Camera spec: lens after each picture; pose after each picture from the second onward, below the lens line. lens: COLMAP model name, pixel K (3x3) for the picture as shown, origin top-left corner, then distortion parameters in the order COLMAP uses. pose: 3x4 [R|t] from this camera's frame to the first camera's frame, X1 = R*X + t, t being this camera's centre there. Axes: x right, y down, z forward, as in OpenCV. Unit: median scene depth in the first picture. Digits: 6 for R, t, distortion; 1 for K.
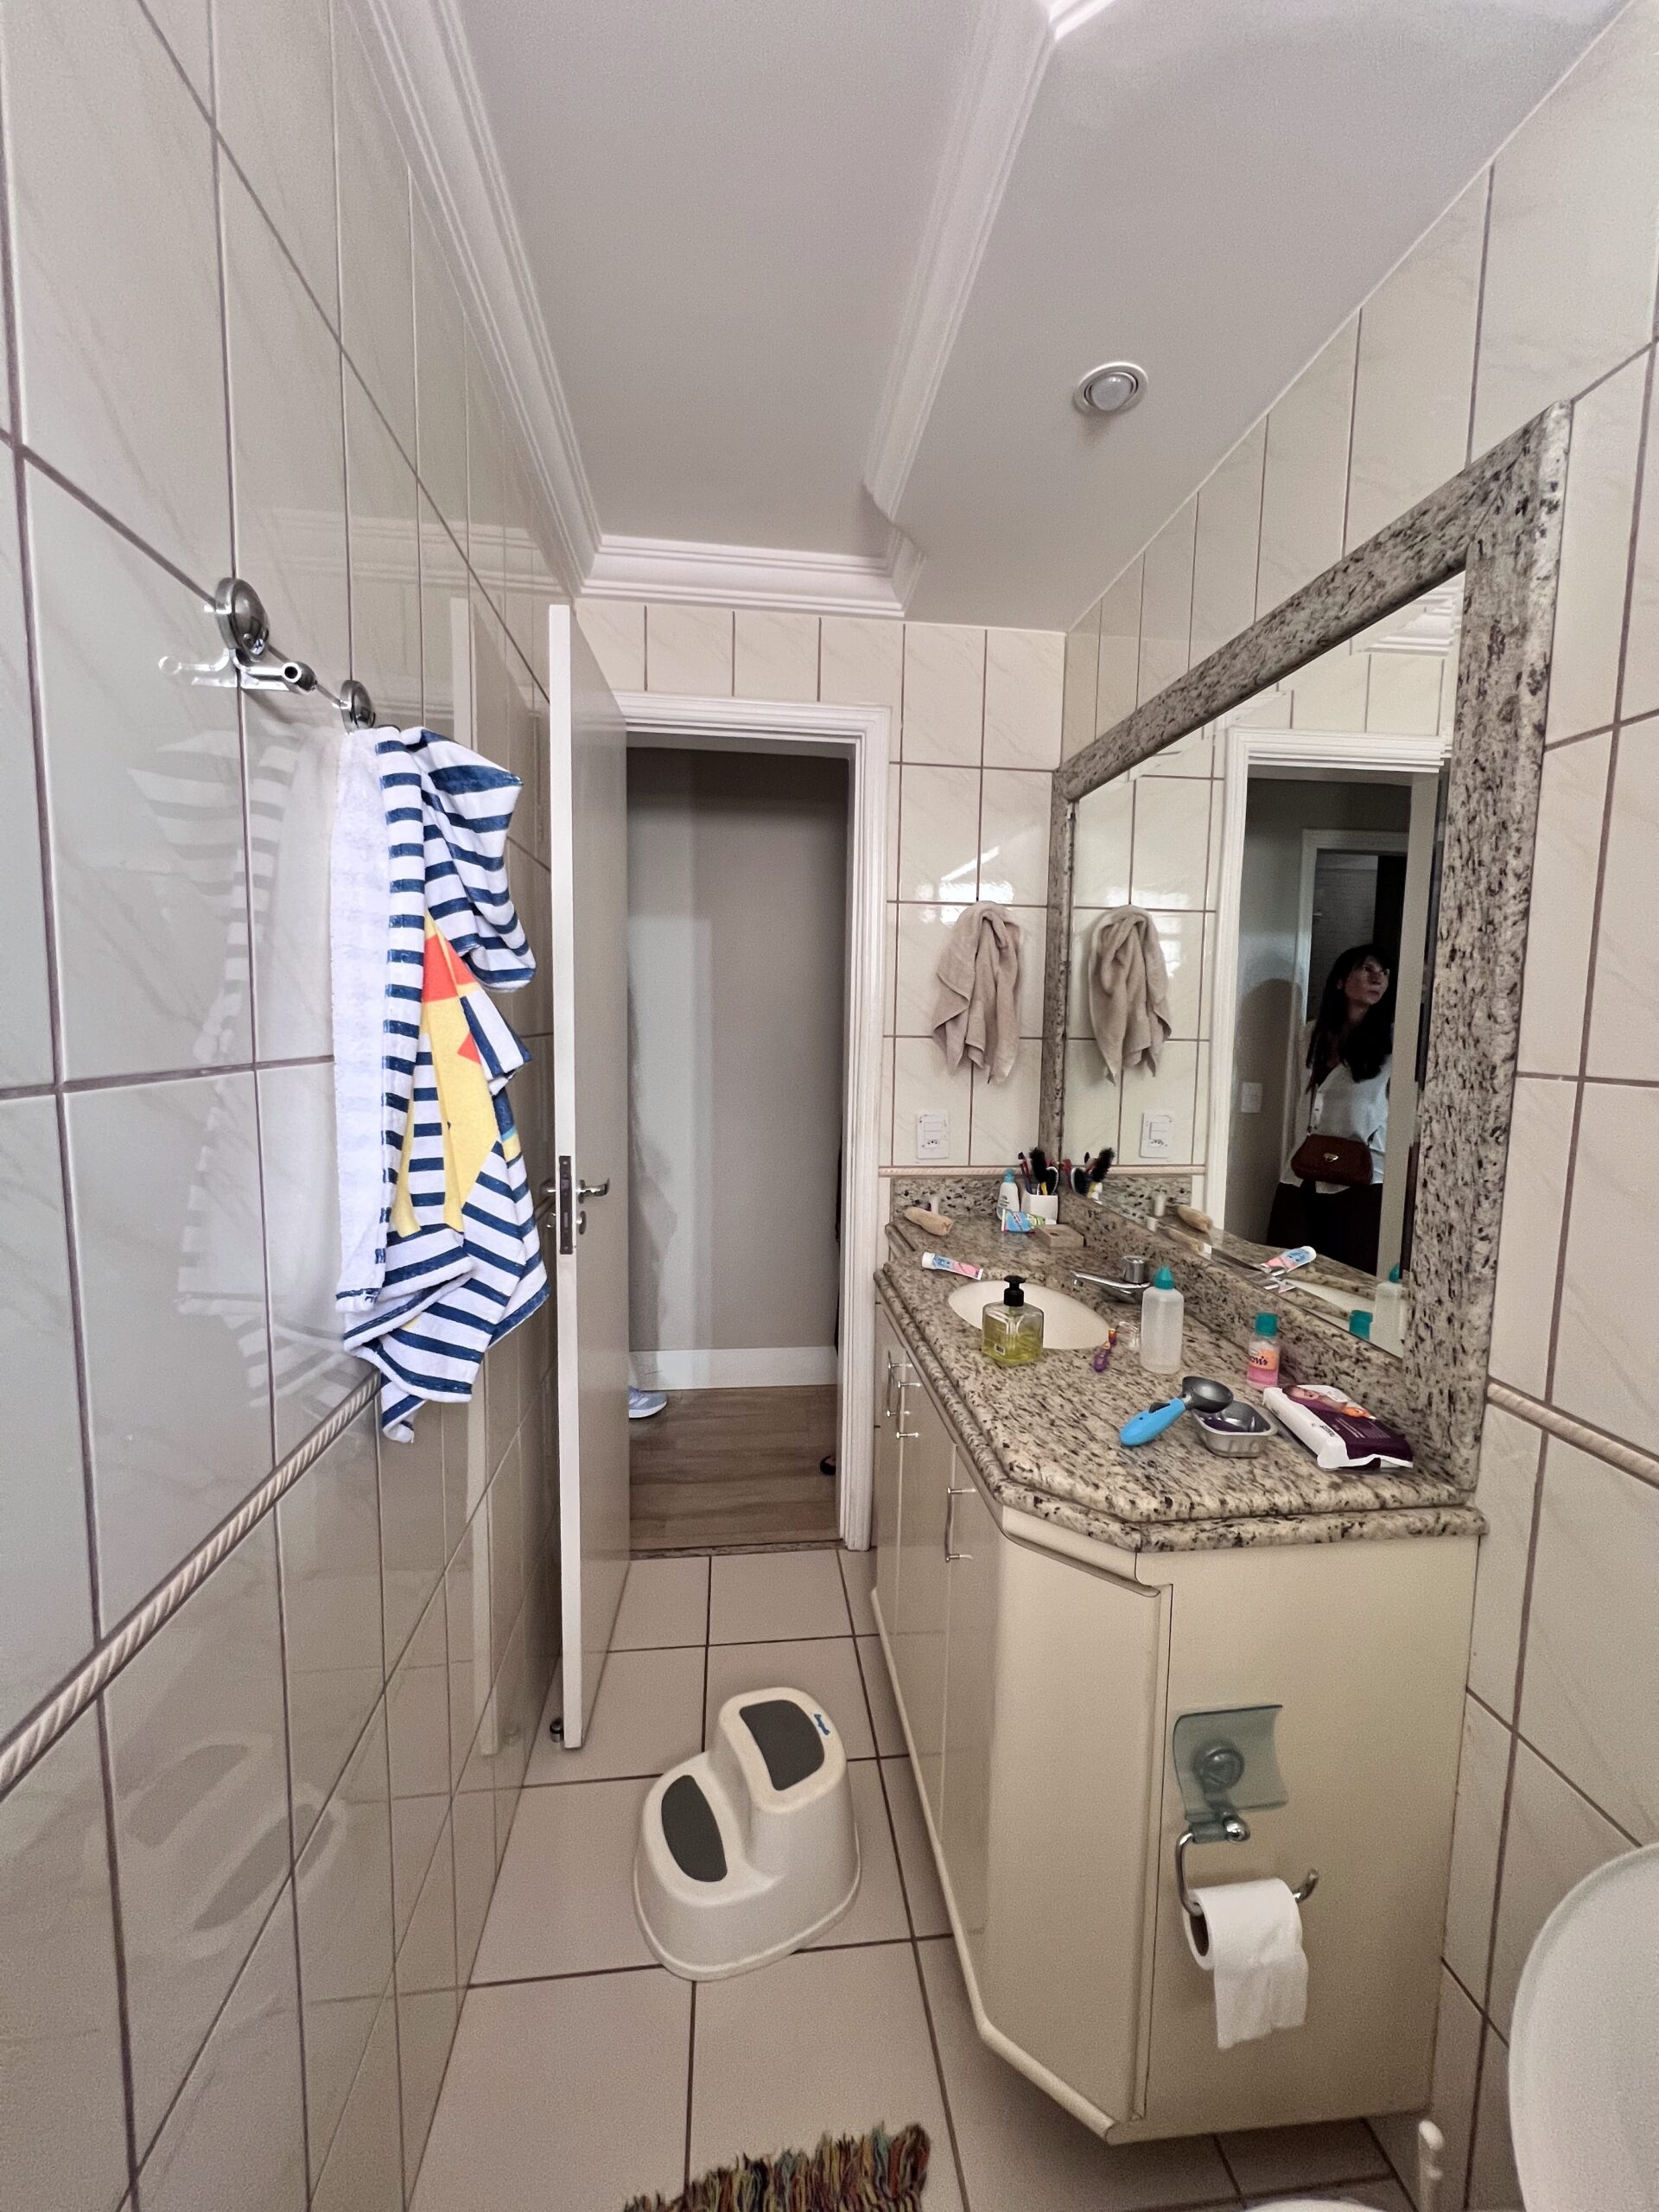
lens RADIAL K [[880.0, 0, 831.1], [0, 880.0, 1102.2], [0, 0, 1]] dist [0.001485, -0.000231]
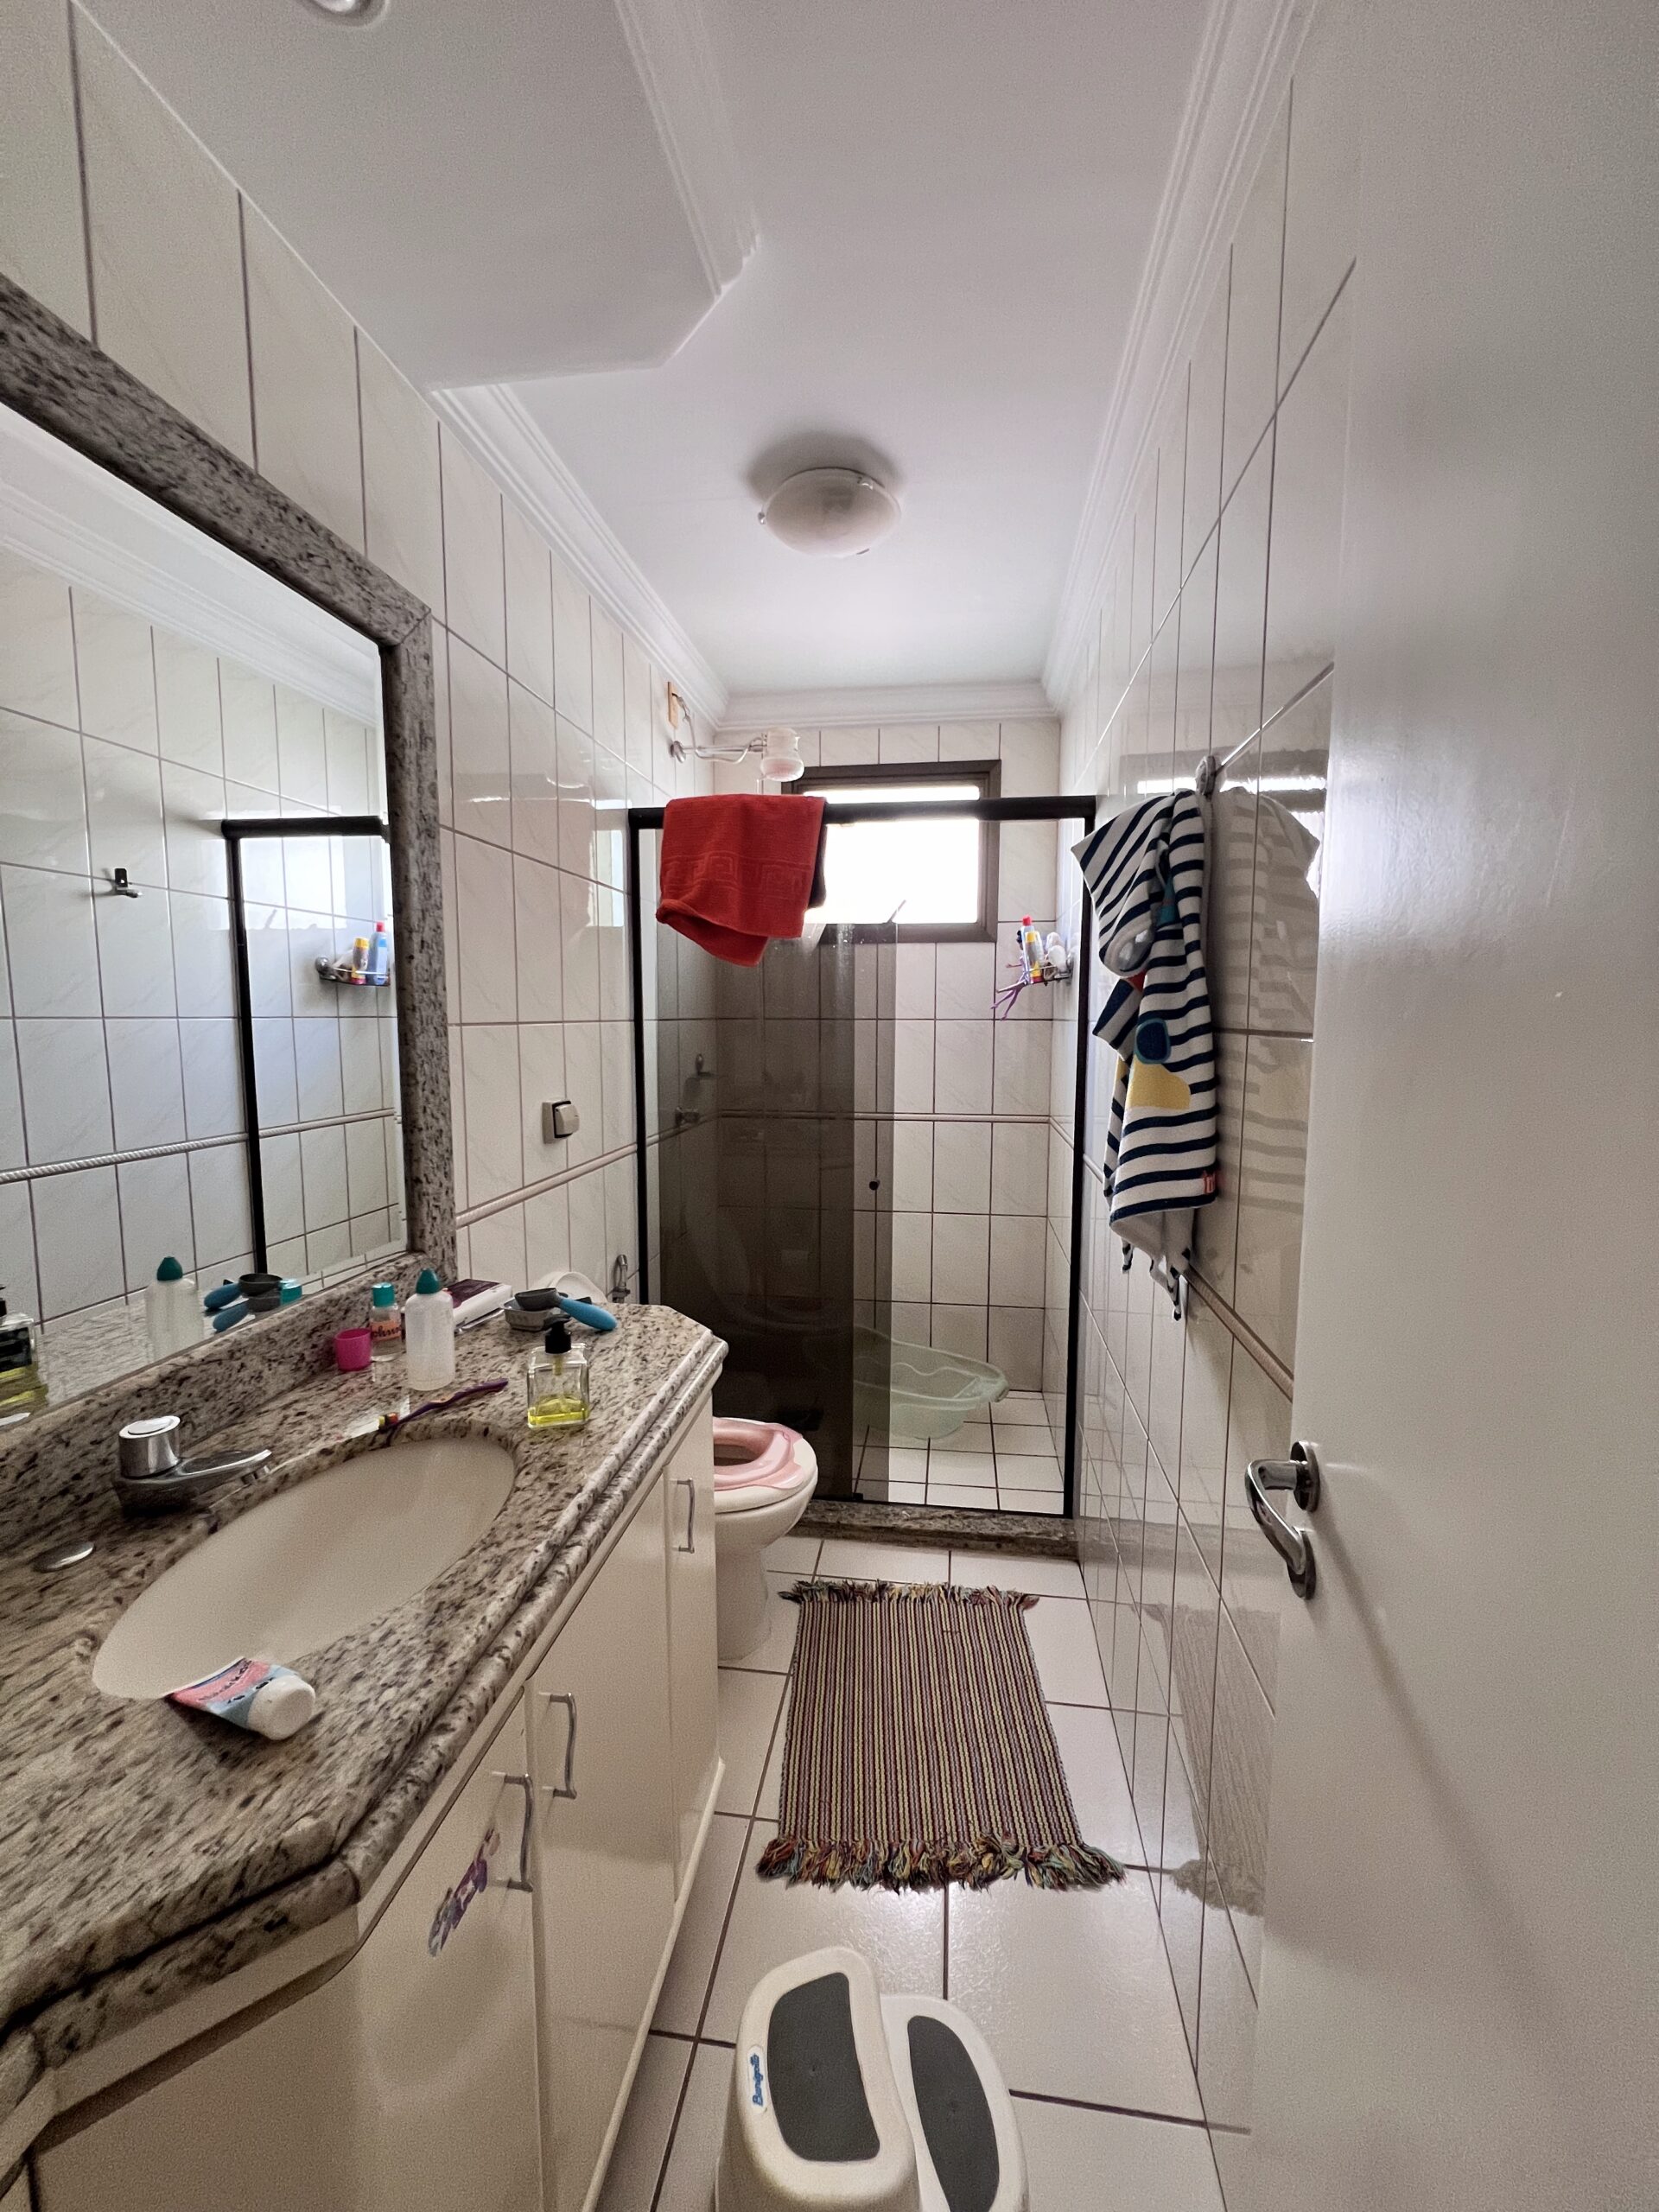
lens RADIAL K [[880.0, 0, 830.3], [0, 880.0, 1099.5], [0, 0, 1]] dist [0.001485, -0.000231]
pose [[-0.968334, -0.046329, 0.245322, -0.264246], [0.003188, 0.980257, 0.197703, -0.183546], [-0.249638, 0.192225, -0.949068, 2.035419]]
